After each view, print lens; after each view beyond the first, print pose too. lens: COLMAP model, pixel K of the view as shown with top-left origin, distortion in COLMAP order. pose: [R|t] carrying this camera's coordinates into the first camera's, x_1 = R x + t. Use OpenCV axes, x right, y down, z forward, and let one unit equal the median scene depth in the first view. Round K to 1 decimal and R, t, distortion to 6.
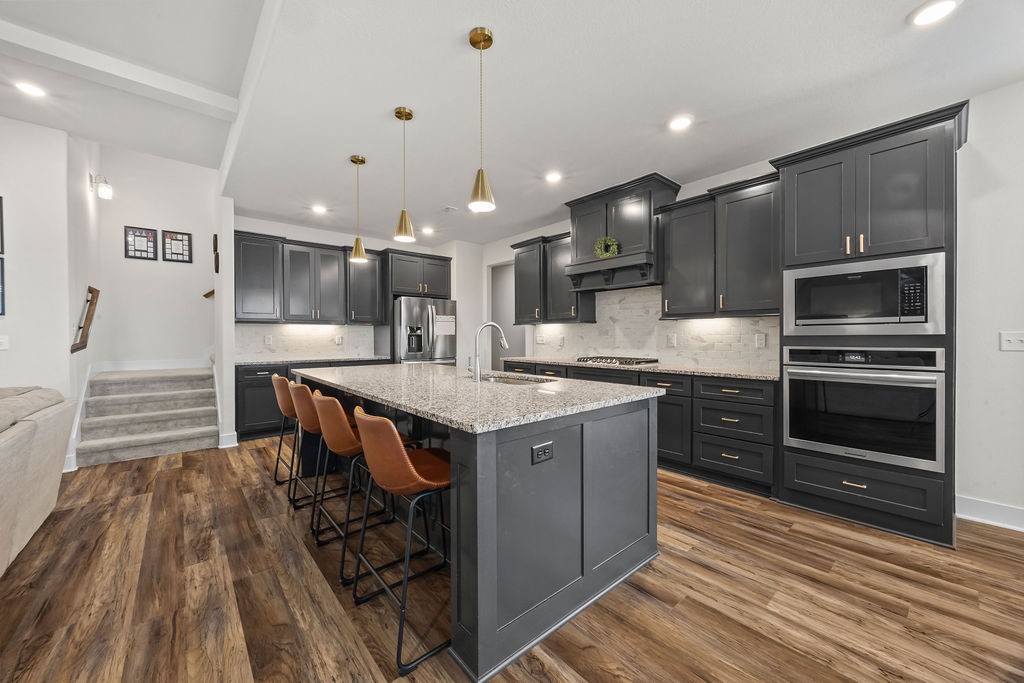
lens RADIAL K [[389.6, 0, 509.1], [0, 389.6, 337.4], [0, 0, 1]] dist [-0.004585, 0.000503]
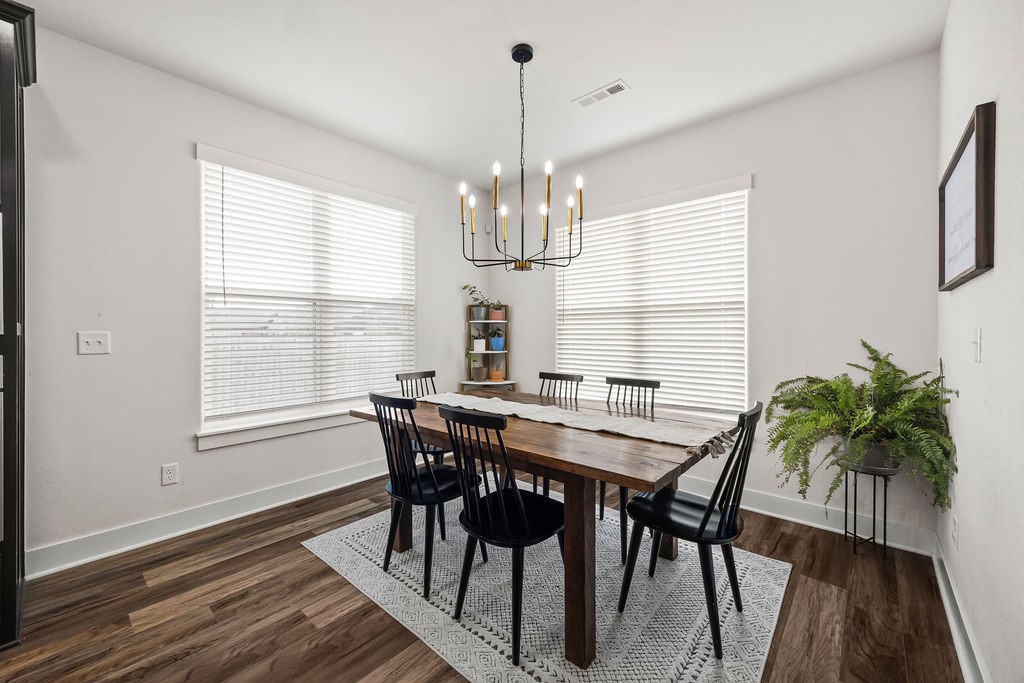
lens RADIAL K [[412.2, 0, 508.6], [0, 412.2, 334.5], [0, 0, 1]] dist [-0.000814, -0.000341]
pose [[-0.131898, -0.000949, 0.991263, 0.204291], [0.004290, 0.999990, 0.001528, -0.005441], [-0.991254, 0.004454, -0.131893, 0.149114]]
